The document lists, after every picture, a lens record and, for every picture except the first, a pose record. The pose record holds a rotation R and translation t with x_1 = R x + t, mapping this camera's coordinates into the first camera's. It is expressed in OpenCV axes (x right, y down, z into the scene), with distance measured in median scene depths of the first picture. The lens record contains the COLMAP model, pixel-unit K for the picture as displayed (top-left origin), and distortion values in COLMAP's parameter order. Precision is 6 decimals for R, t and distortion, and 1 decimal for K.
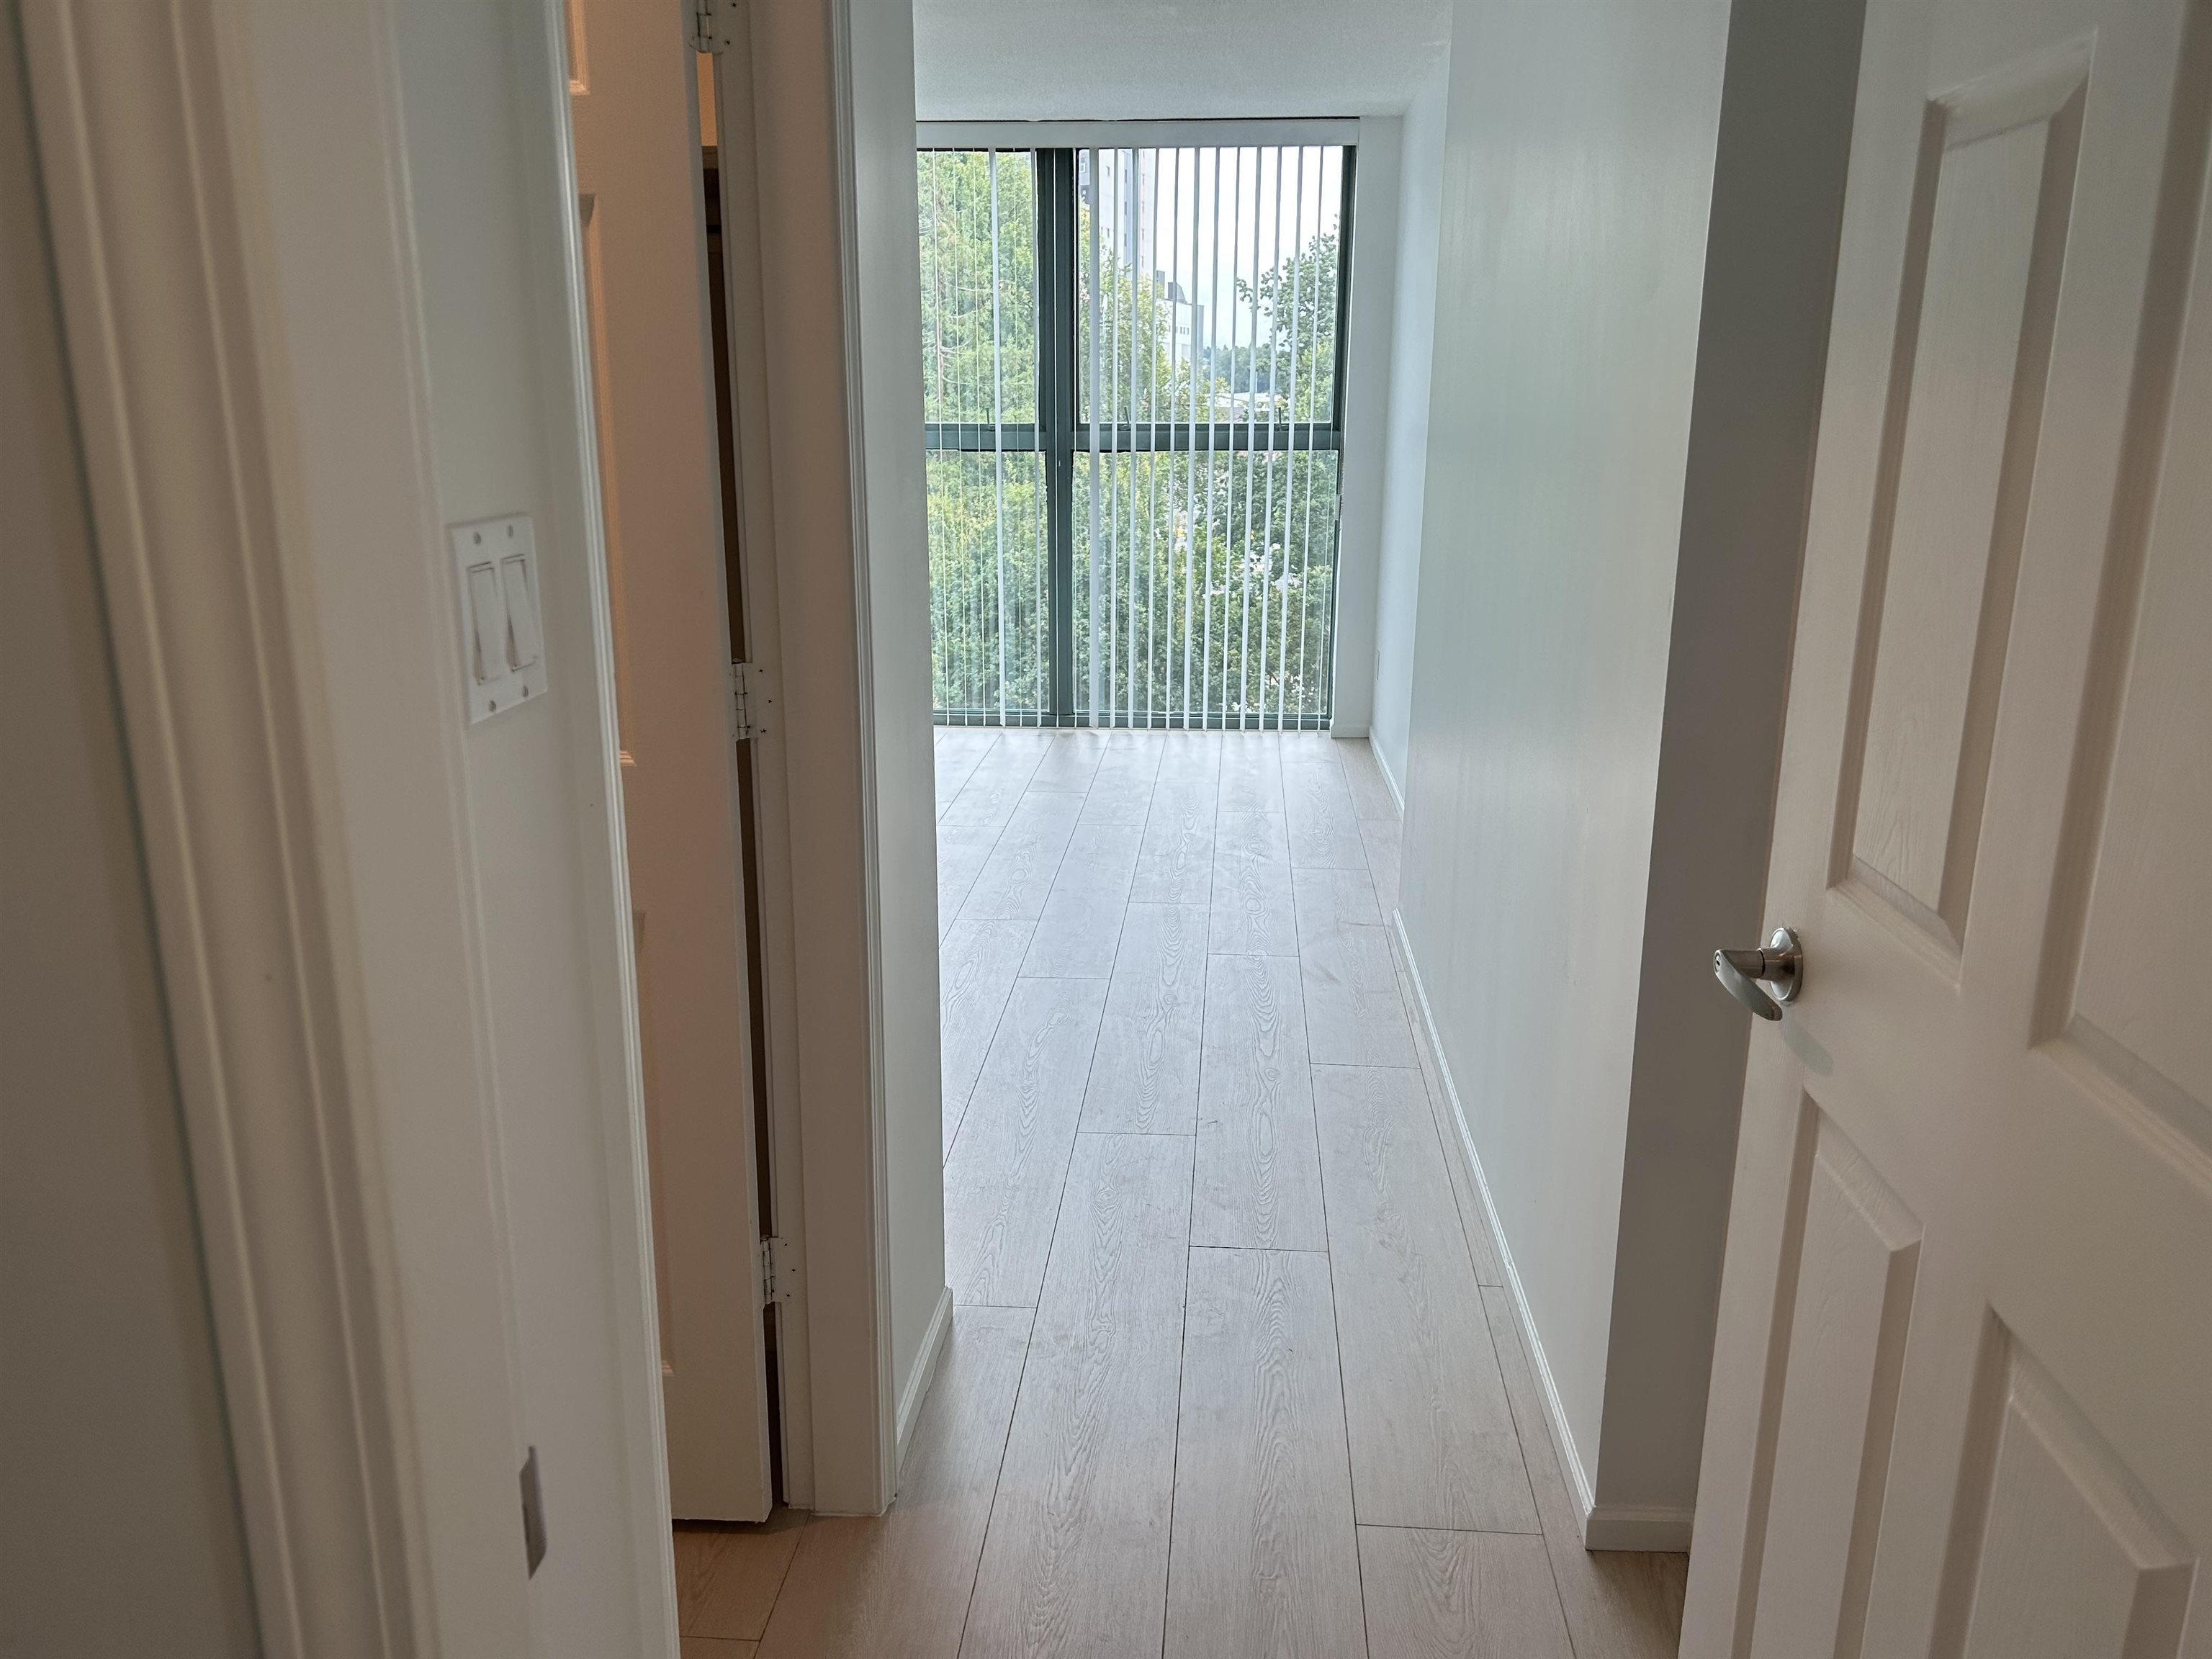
lens RADIAL K [[1655.4, 0, 1093.5], [0, 1655.4, 831.3], [0, 0, 1]] dist [0.077381, -0.090463]
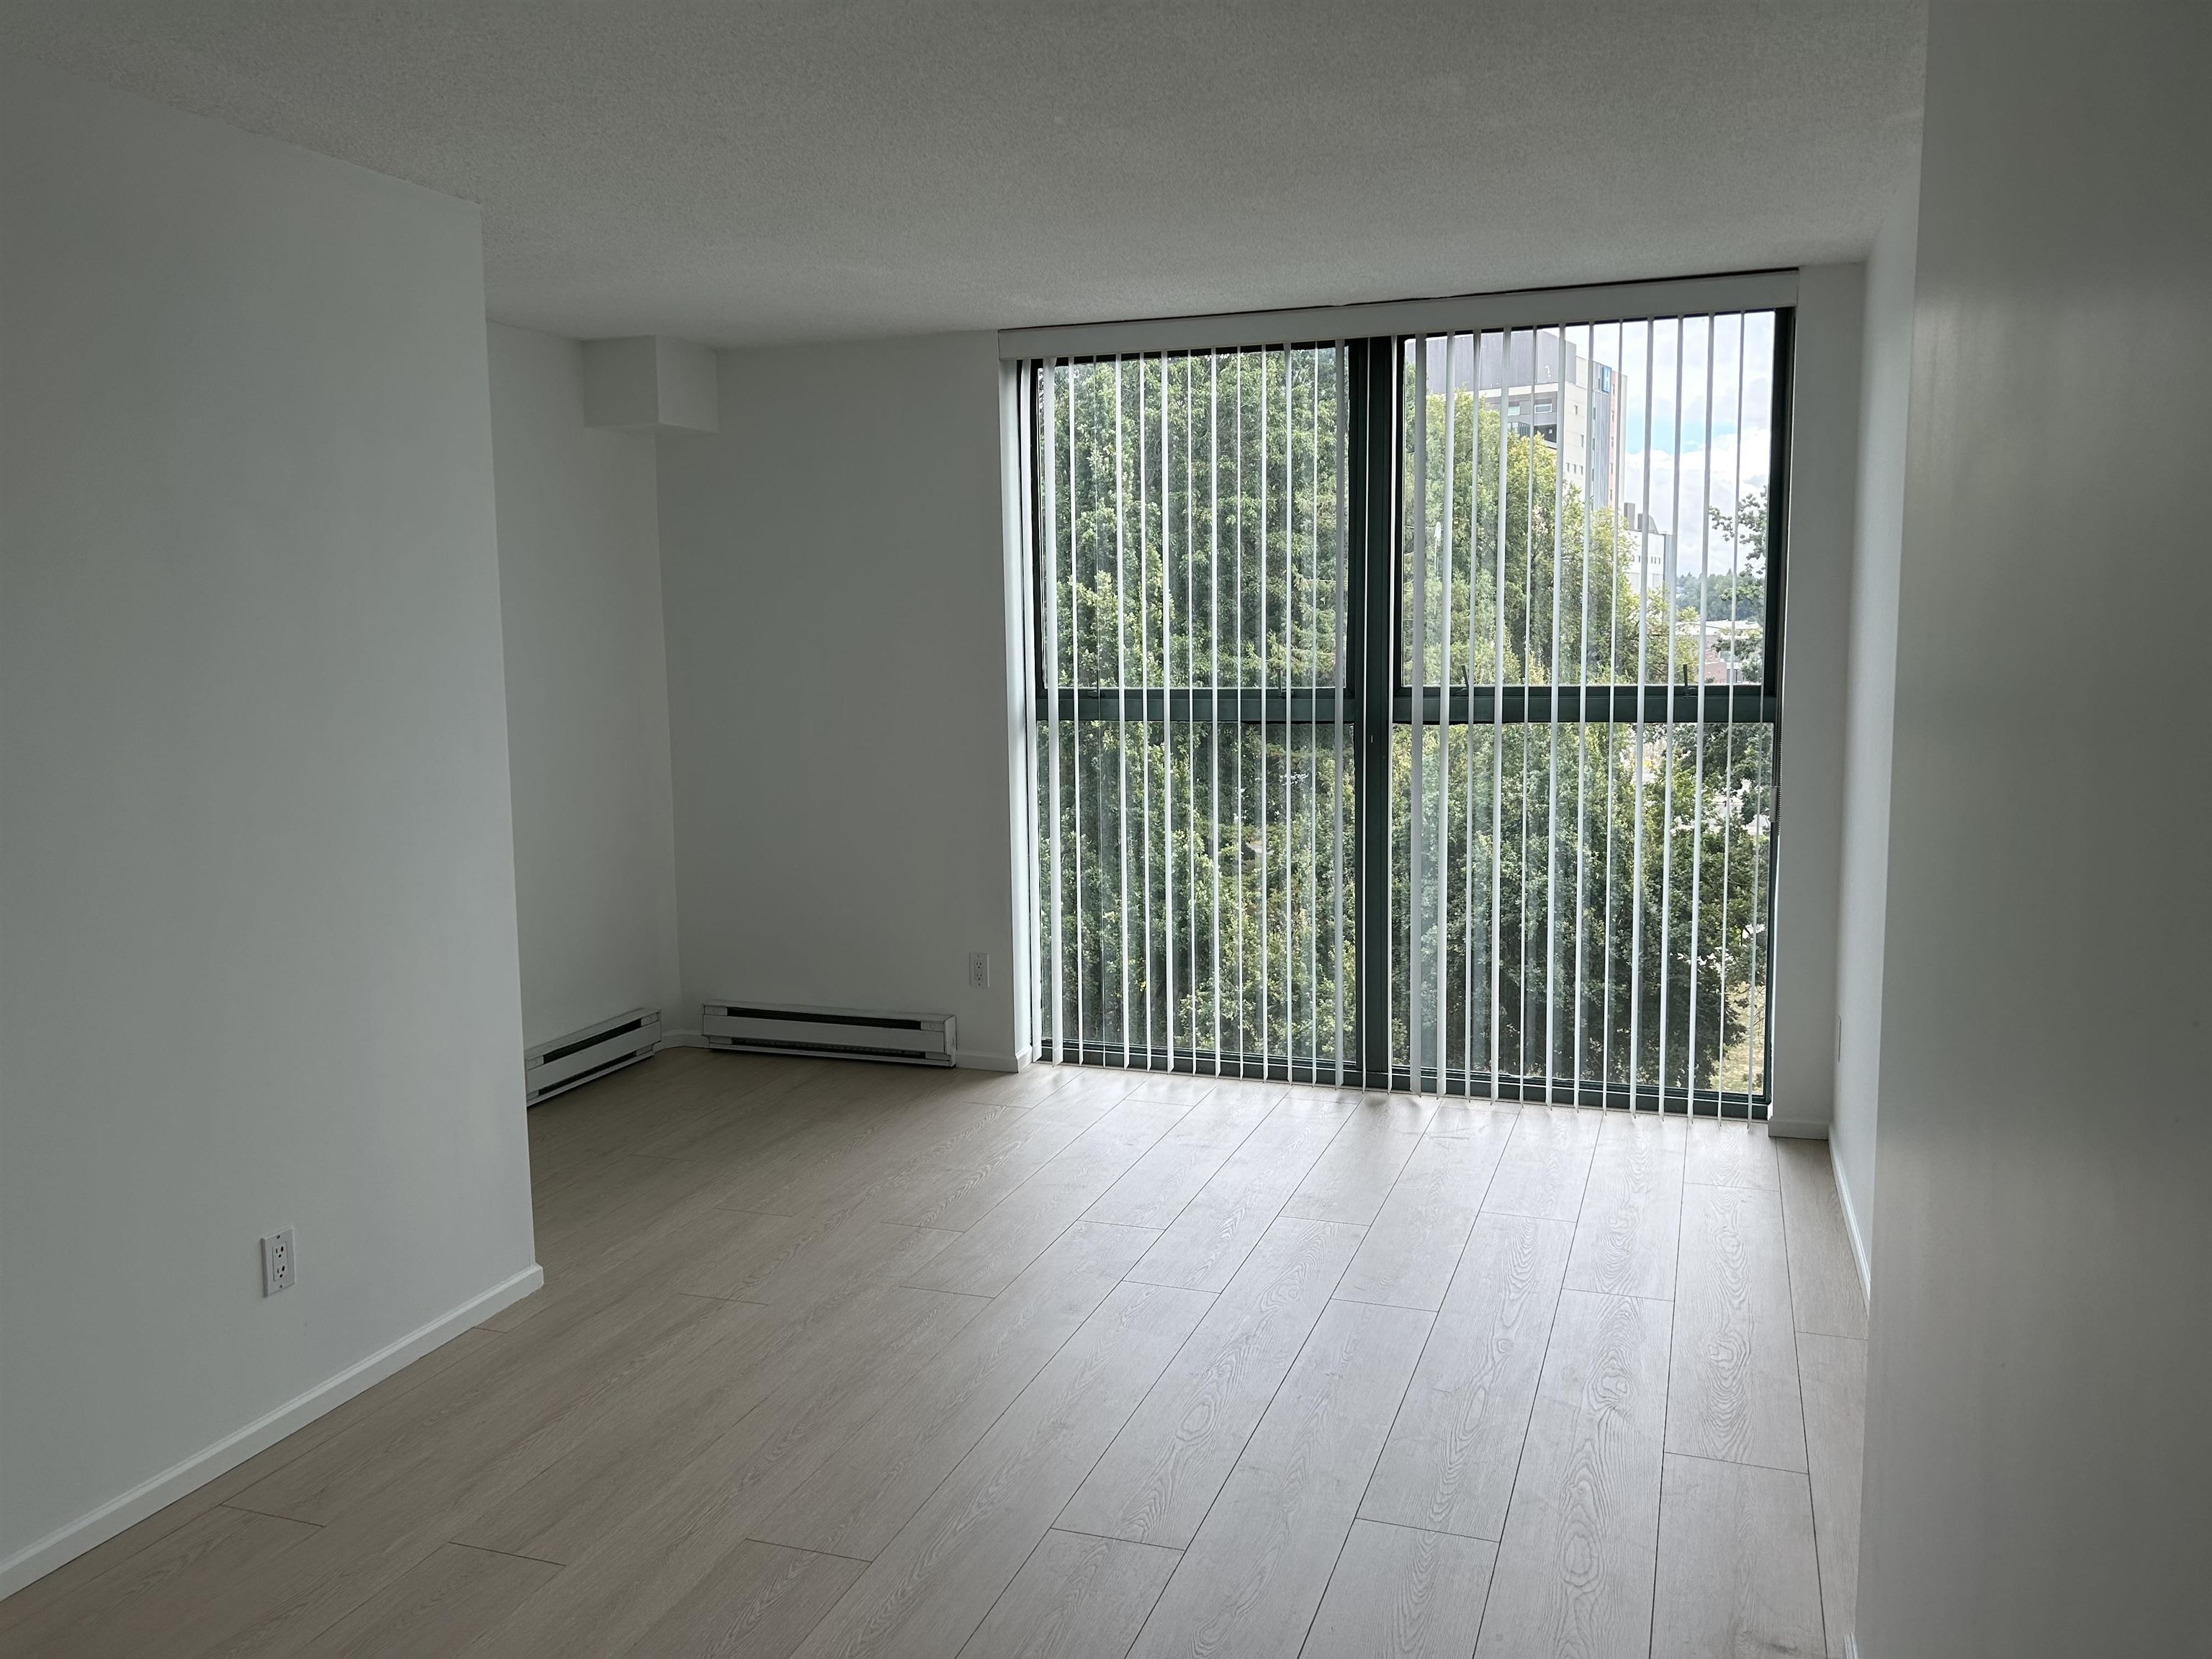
lens RADIAL K [[1655.4, 0, 1114.6], [0, 1655.4, 792.9], [0, 0, 1]] dist [0.077381, -0.090463]
pose [[0.966552, 0.015394, -0.256007, 0.057770], [-0.055277, 0.987241, -0.149332, -0.077072], [0.250442, 0.158489, 0.955071, 0.255886]]
